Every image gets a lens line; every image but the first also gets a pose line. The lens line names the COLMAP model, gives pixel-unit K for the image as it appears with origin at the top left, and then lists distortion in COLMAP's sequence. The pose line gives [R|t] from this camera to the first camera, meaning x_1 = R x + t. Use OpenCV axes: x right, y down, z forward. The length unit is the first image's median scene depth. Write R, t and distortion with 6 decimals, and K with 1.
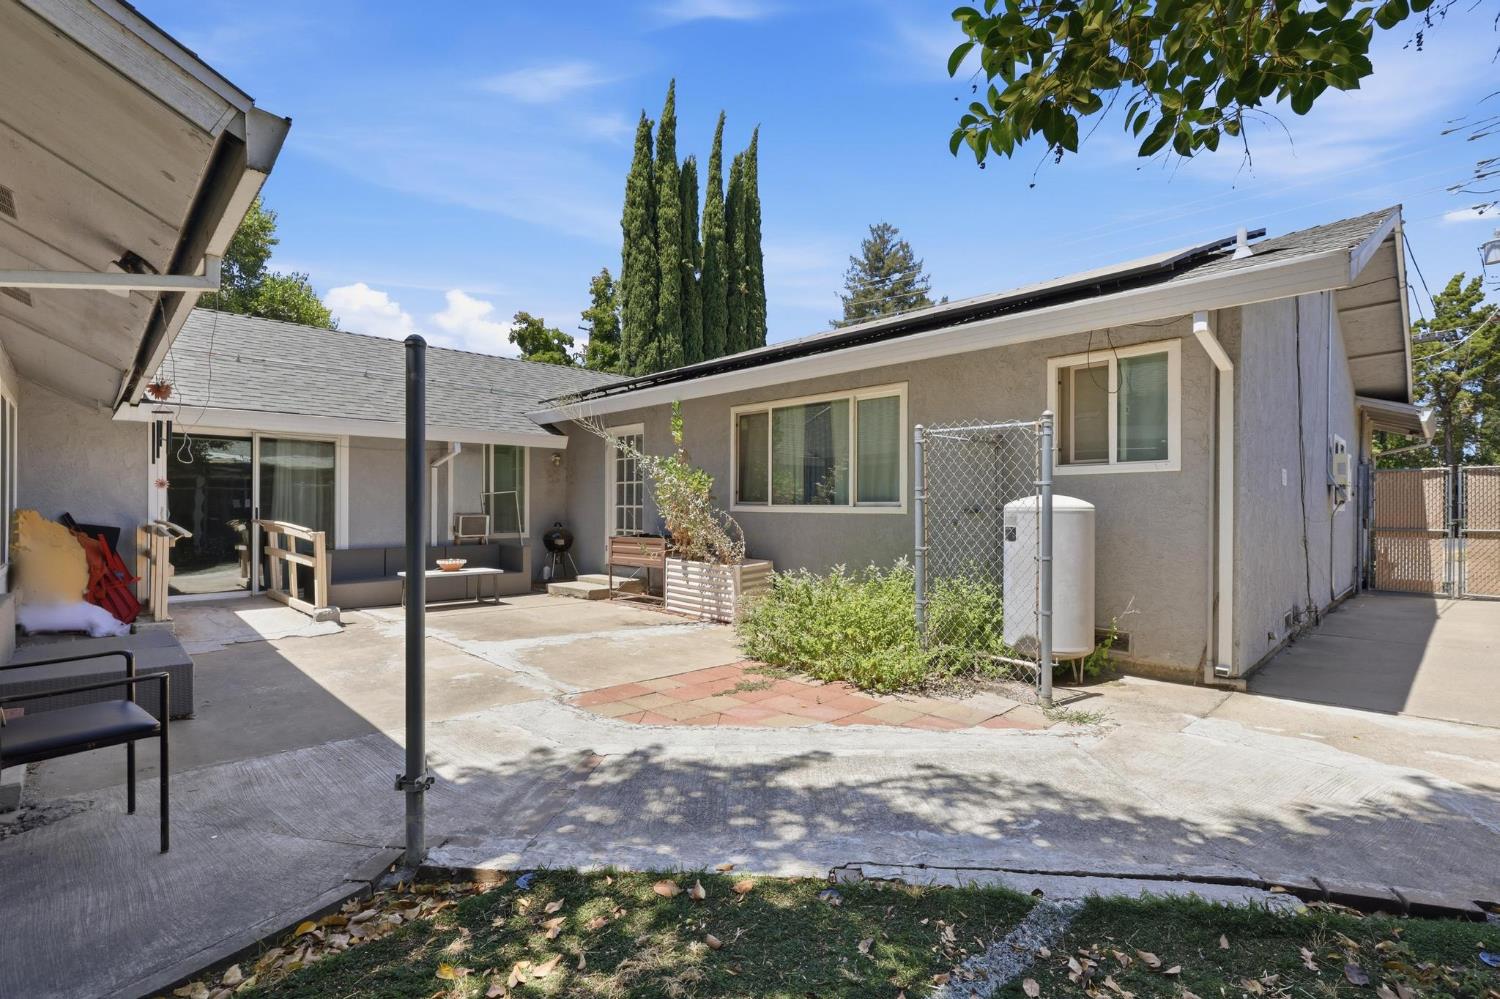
lens RADIAL K [[700.6, 0, 751.7], [0, 700.6, 497.8], [0, 0, 1]] dist [-0.002170, -0.000240]
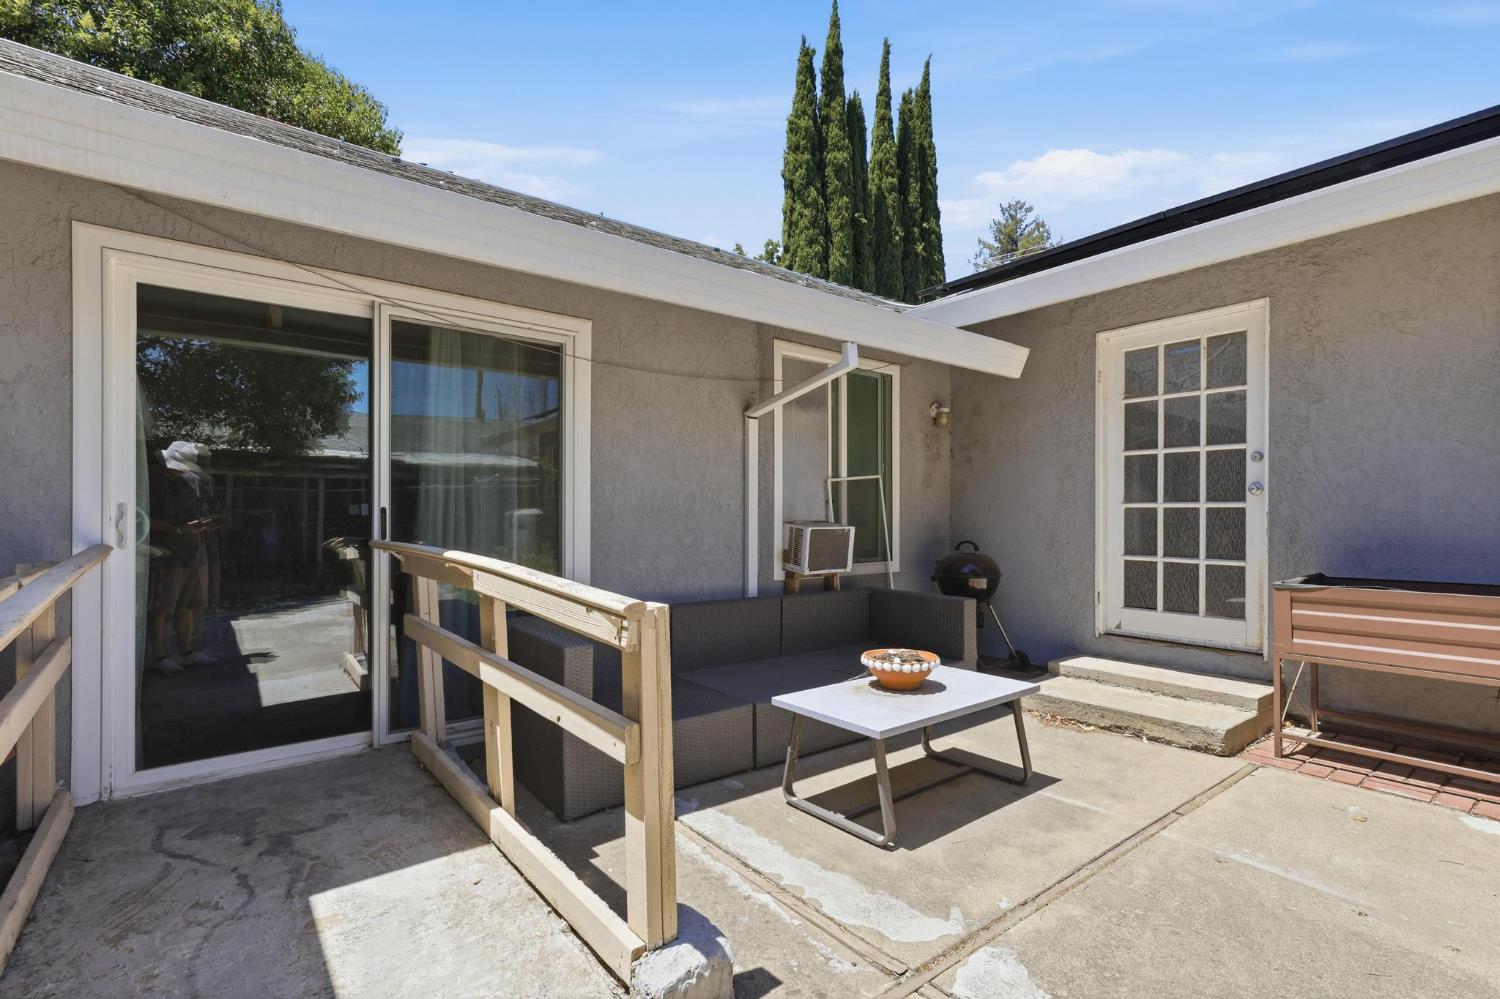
lens RADIAL K [[700.6, 0, 750.2], [0, 700.6, 511.2], [0, 0, 1]] dist [-0.002170, -0.000240]
pose [[0.991837, -0.007416, -0.127295, -0.119538], [0.008148, 0.999953, 0.005228, 0.003790], [0.127250, -0.006222, 0.991851, 0.168322]]
